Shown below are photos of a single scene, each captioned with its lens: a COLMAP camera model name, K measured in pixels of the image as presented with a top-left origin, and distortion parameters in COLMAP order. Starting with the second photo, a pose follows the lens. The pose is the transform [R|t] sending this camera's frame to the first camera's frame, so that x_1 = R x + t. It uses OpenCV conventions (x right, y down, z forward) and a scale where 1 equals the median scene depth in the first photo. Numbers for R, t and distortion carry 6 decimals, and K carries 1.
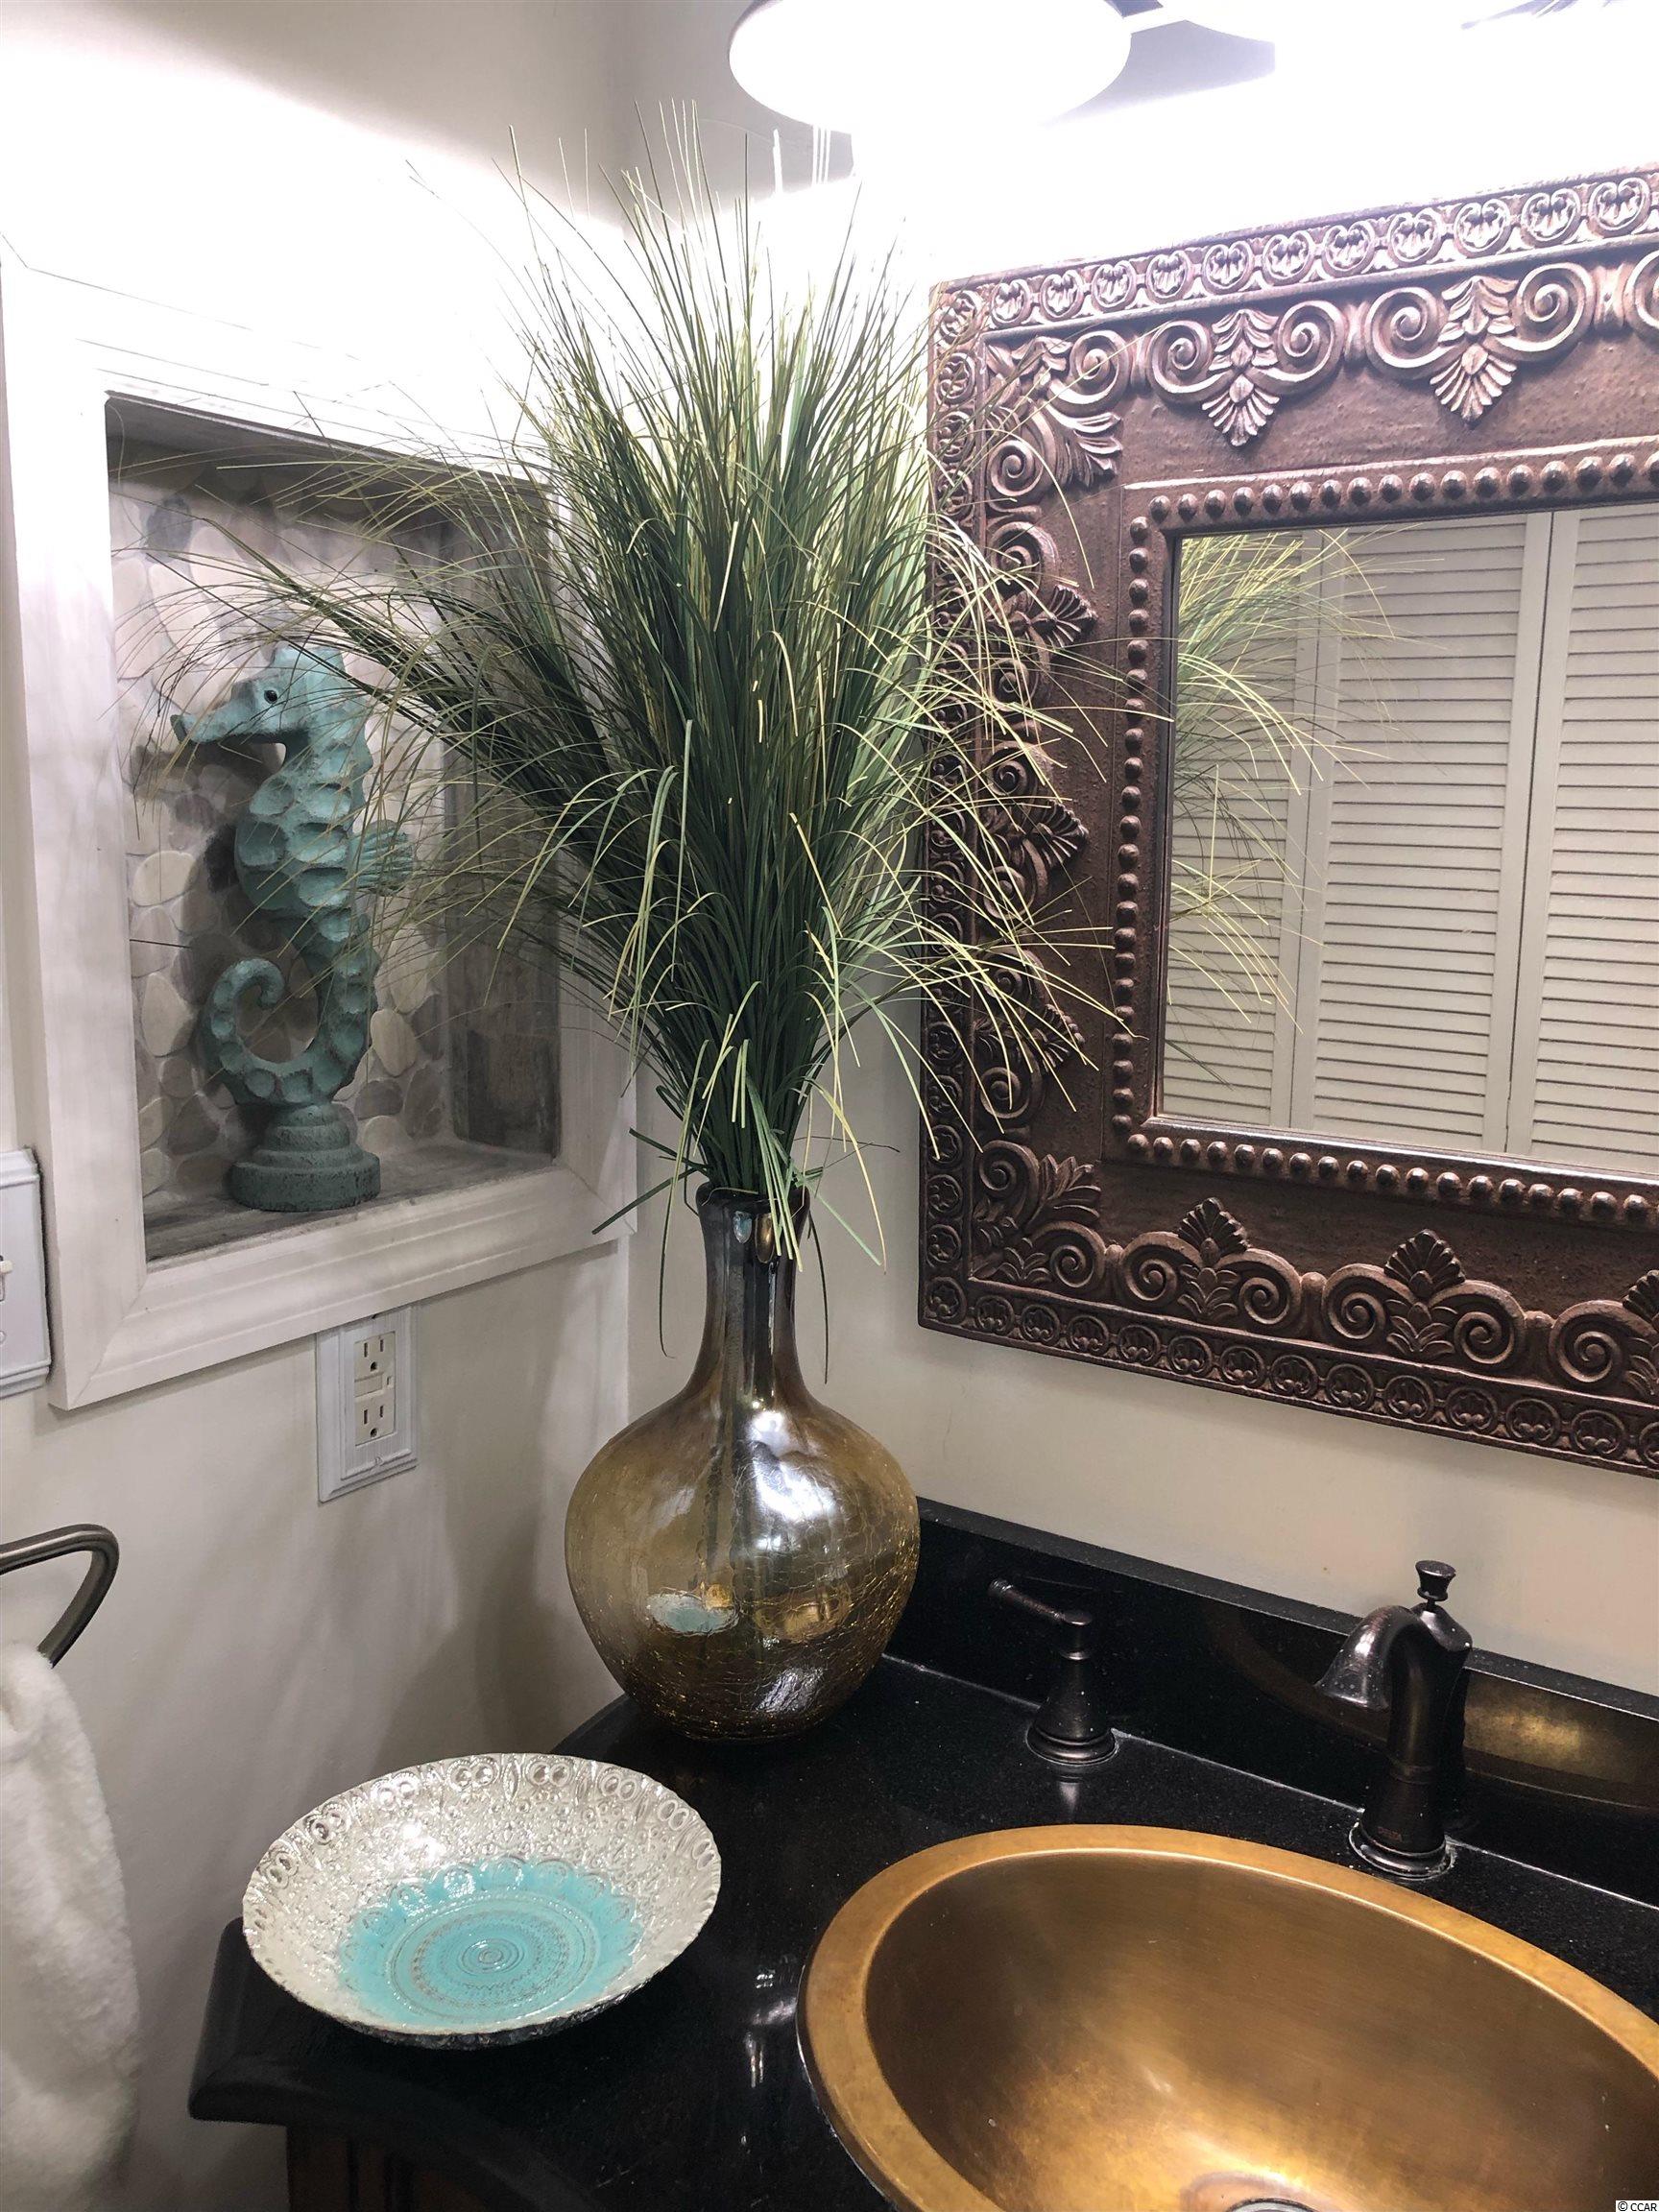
lens RADIAL K [[1893.0, 0, 827.1], [0, 1893.0, 1111.8], [0, 0, 1]] dist [0.006768, 0.002943]
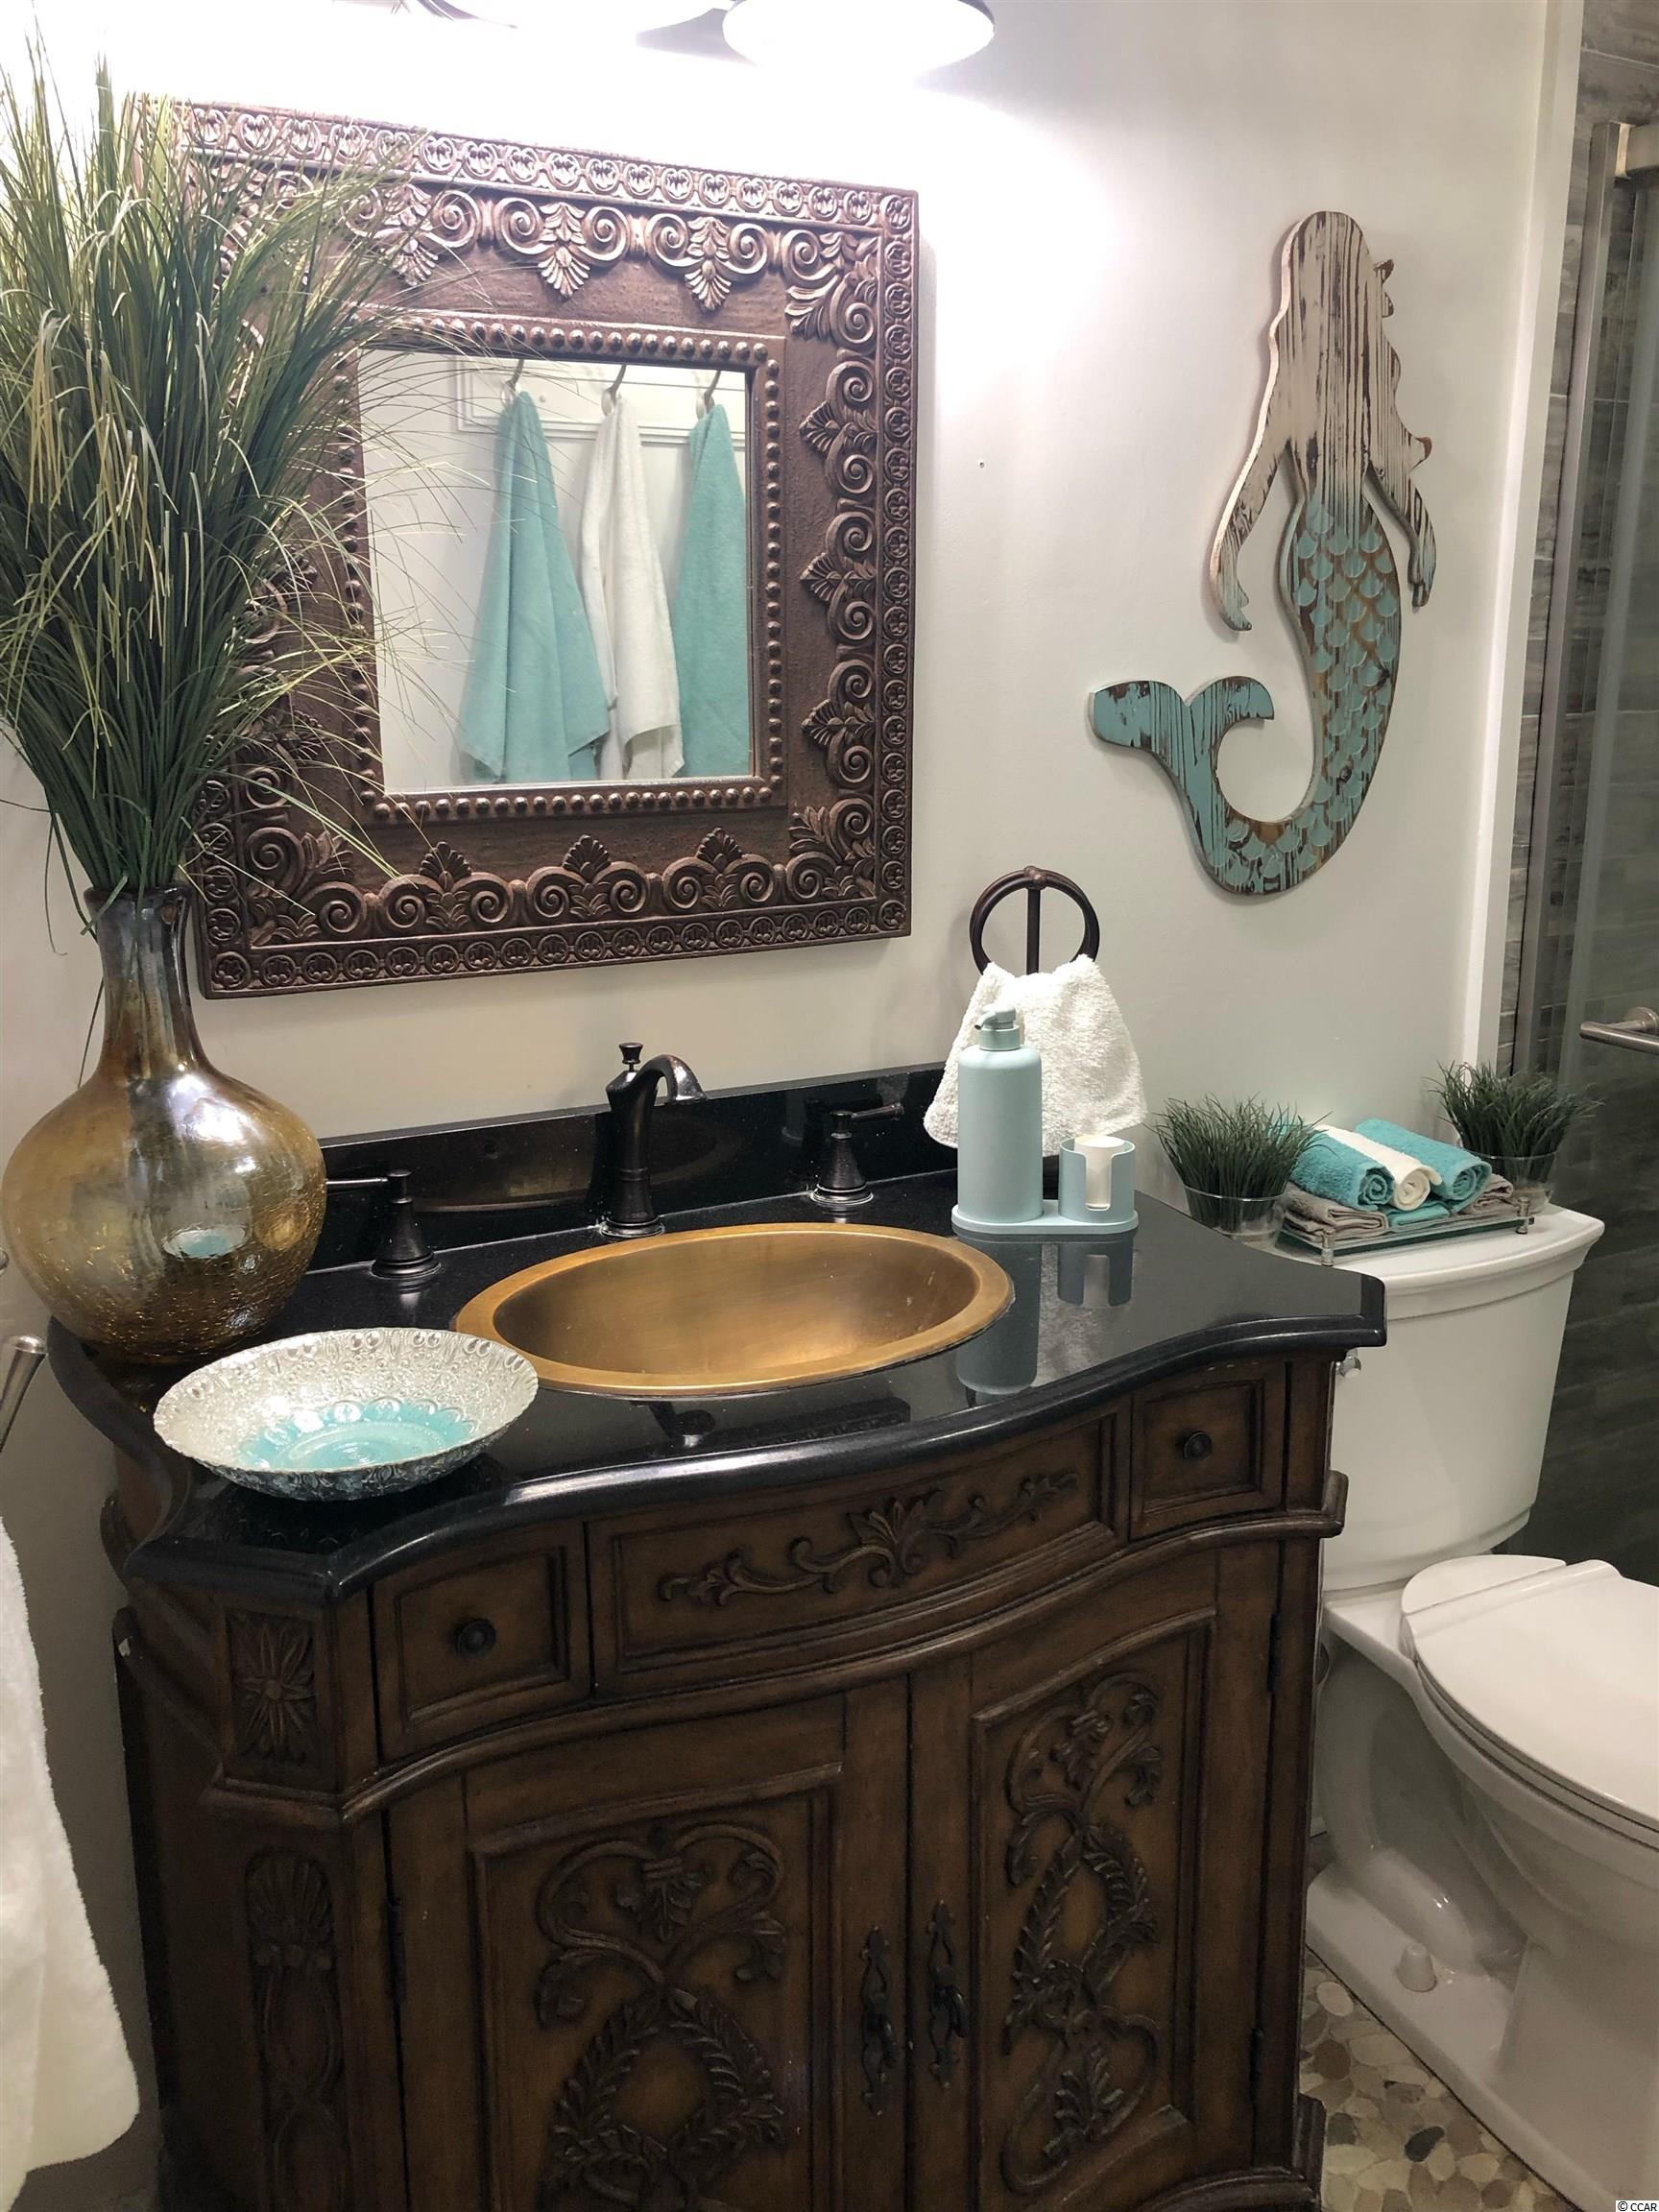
lens RADIAL K [[1795.2, 0, 813.8], [0, 1795.2, 1096.9], [0, 0, 1]] dist [0.027247, -0.043411]
pose [[0.446961, -0.222217, 0.866513, -0.972668], [0.171638, 0.971961, 0.160725, 0.070180], [-0.877933, 0.076889, 0.472570, 0.165128]]
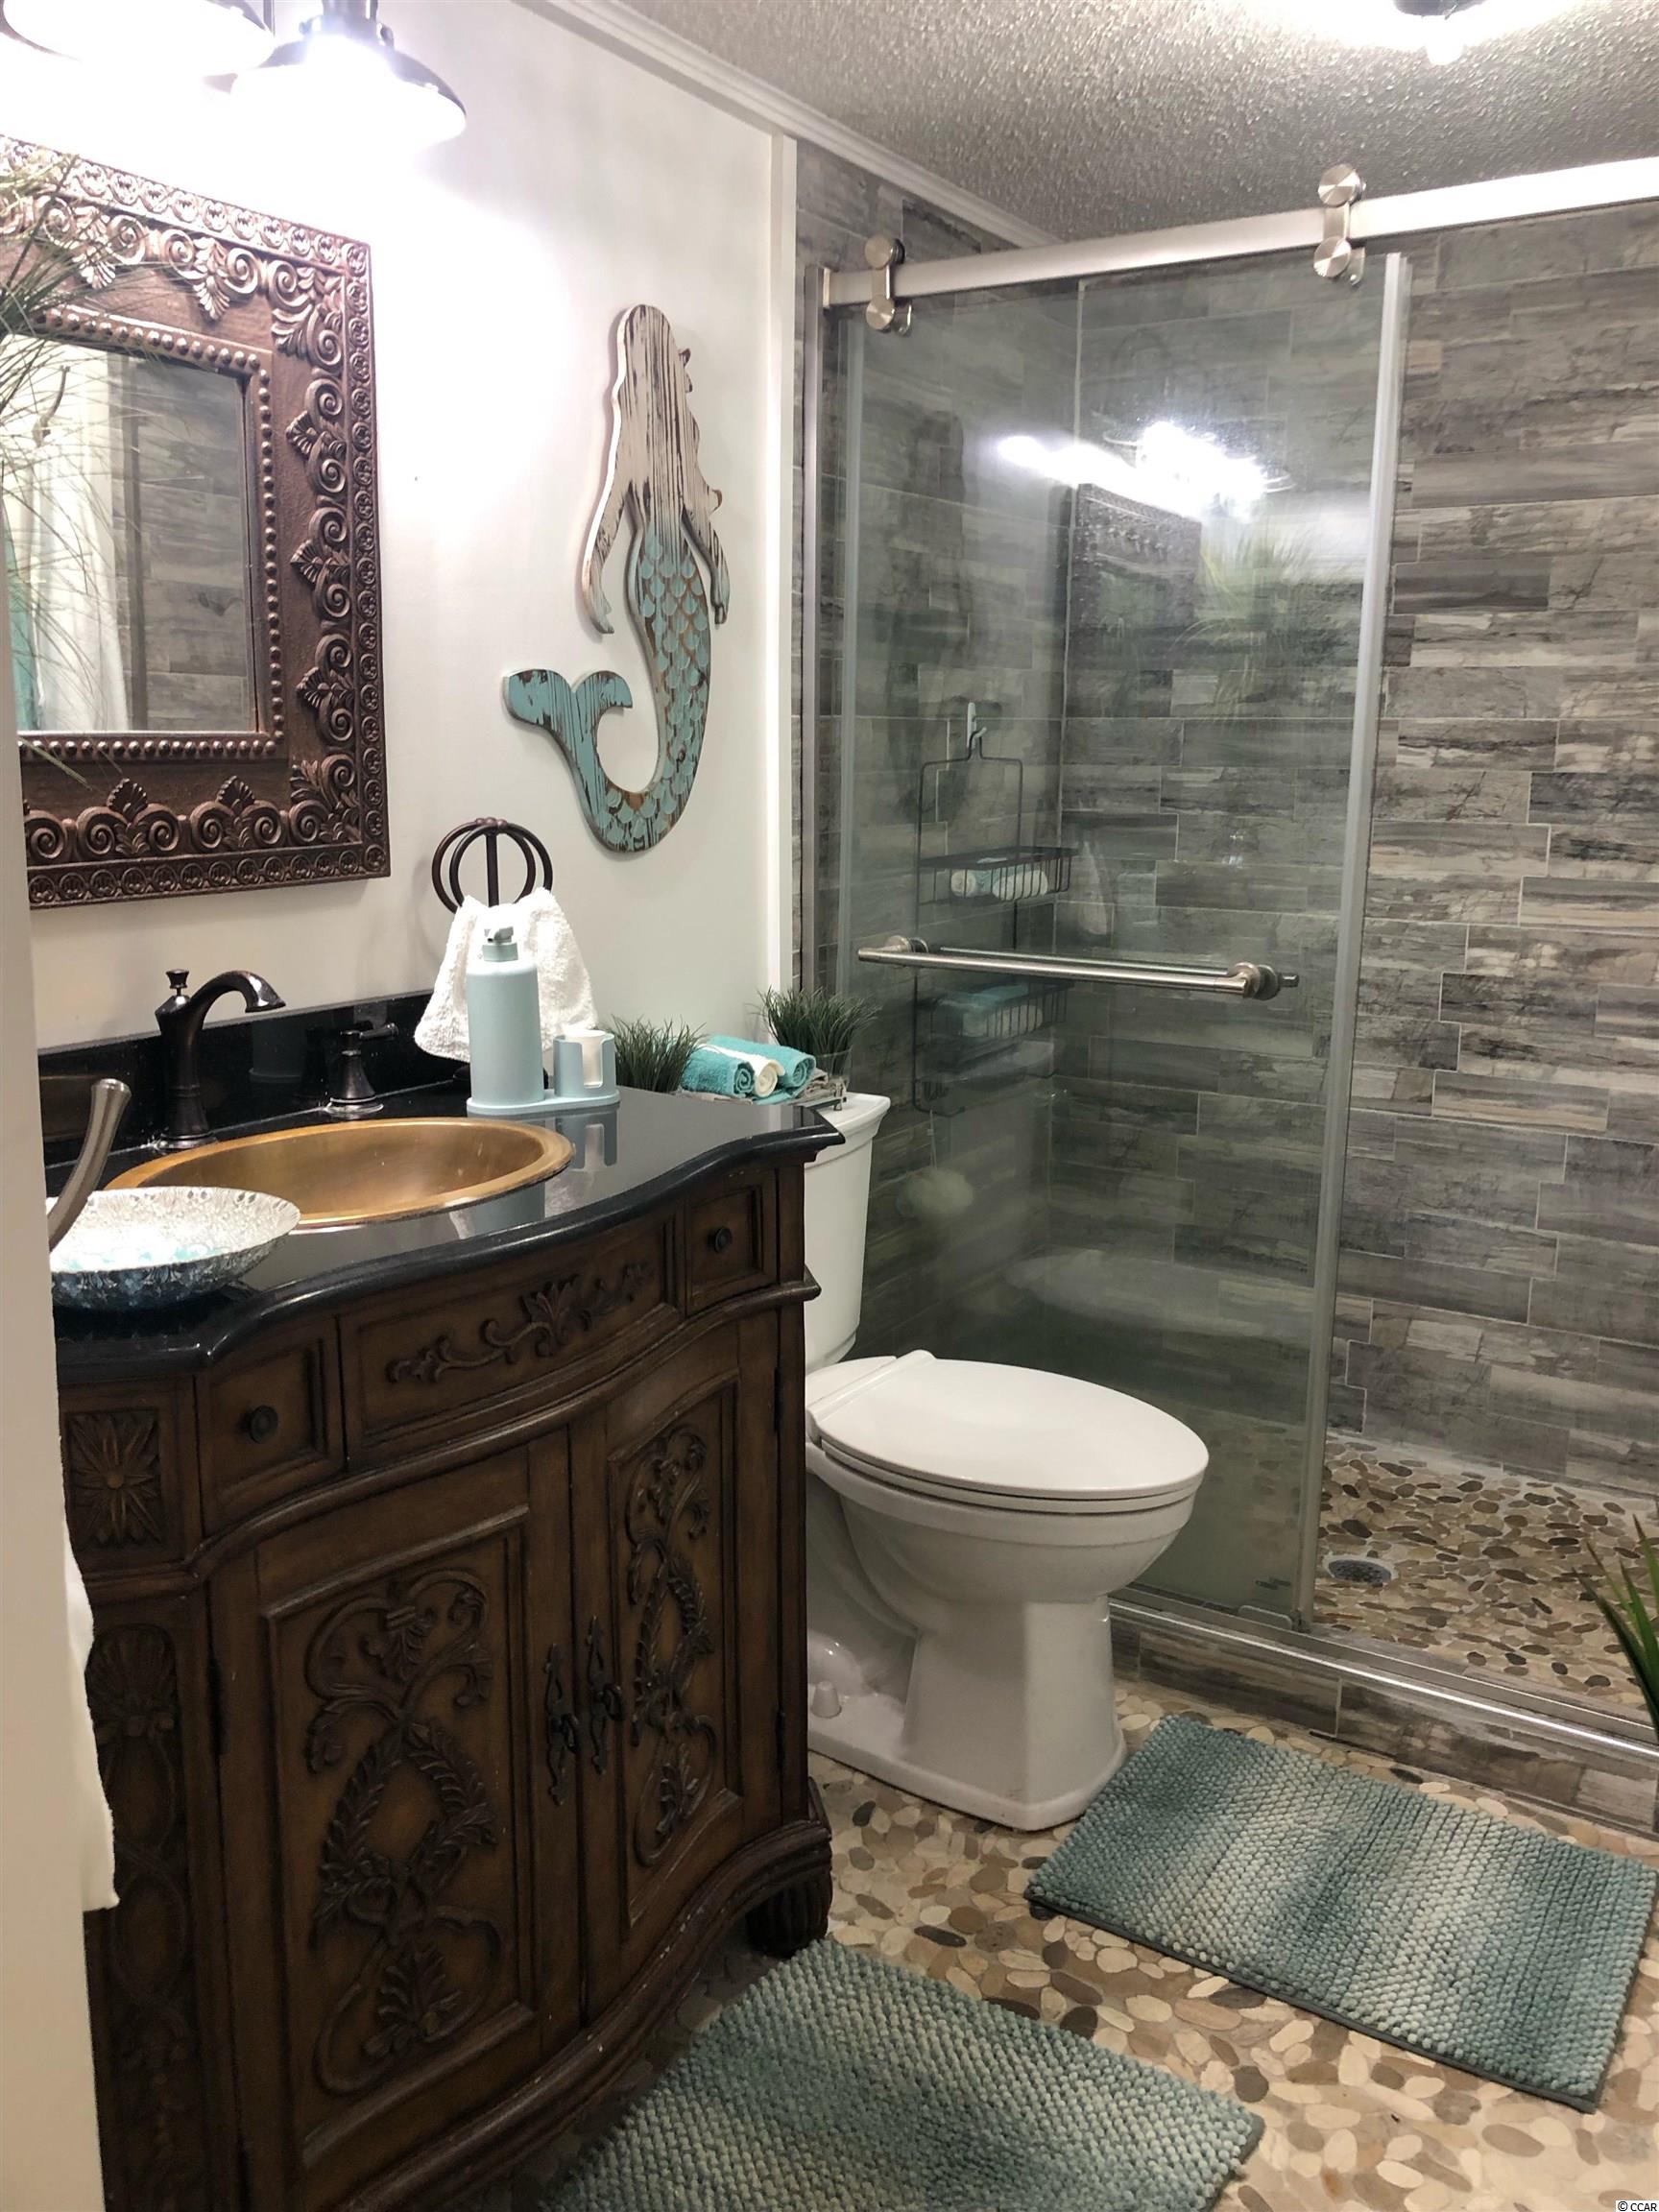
lens RADIAL K [[1795.2, 0, 836.6], [0, 1795.2, 1098.1], [0, 0, 1]] dist [0.027247, -0.043411]
pose [[-0.059055, -0.205755, 0.976820, -1.426749], [0.168772, 0.962383, 0.212918, 0.107366], [-0.983884, 0.177434, -0.022107, 0.485421]]
